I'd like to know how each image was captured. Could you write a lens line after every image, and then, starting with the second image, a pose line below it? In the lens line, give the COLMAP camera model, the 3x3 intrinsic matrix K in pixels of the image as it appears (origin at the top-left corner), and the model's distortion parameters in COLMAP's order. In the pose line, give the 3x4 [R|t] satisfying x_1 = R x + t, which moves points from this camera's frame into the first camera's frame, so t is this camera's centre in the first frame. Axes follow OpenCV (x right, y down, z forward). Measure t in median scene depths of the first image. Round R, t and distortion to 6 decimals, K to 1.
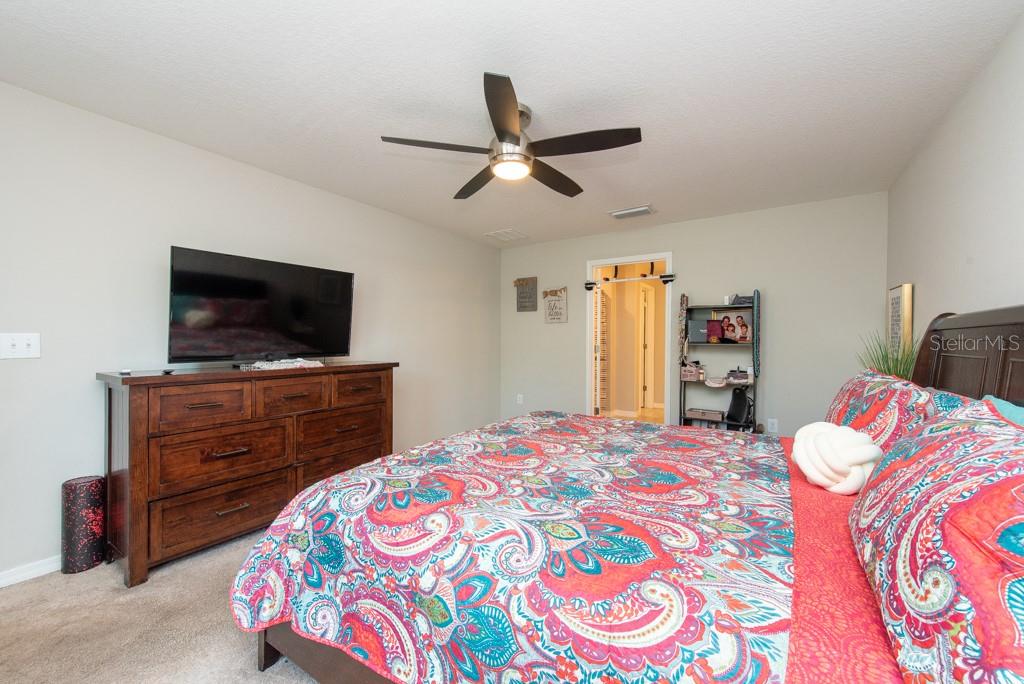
lens RADIAL K [[409.3, 0, 514.2], [0, 409.3, 341.0], [0, 0, 1]] dist [0.021654, -0.006212]
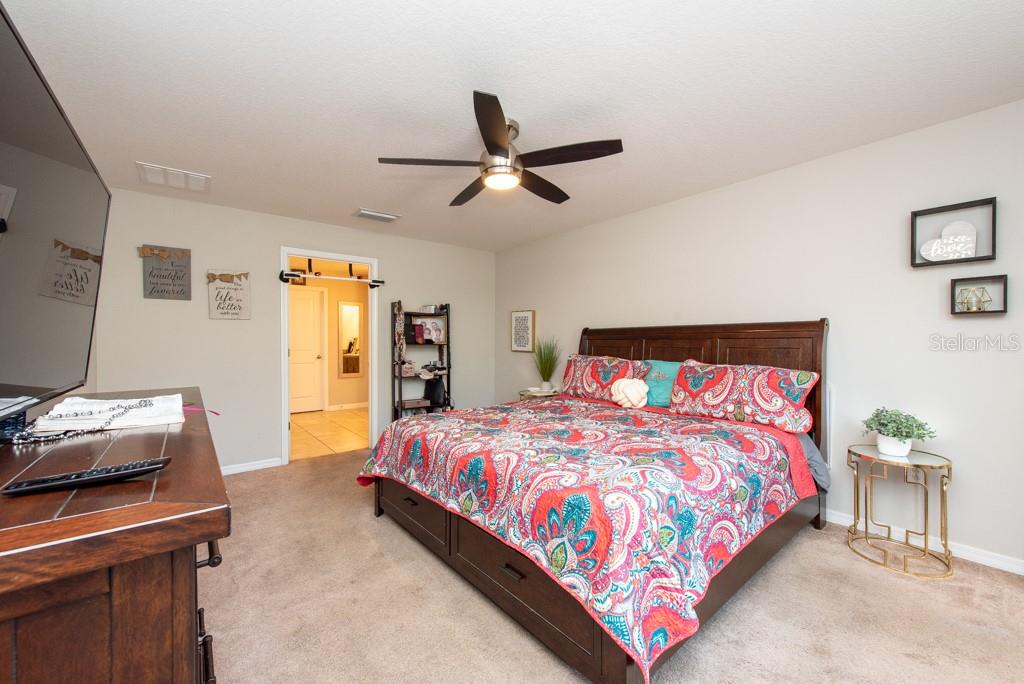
lens RADIAL K [[406.5, 0, 510.9], [0, 406.5, 345.1], [0, 0, 1]] dist [0.015703, -0.004470]
pose [[0.312433, -0.014124, 0.949835, -0.576878], [0.008054, 0.999893, 0.012219, -0.002834], [-0.949906, 0.003832, 0.312513, 0.374169]]
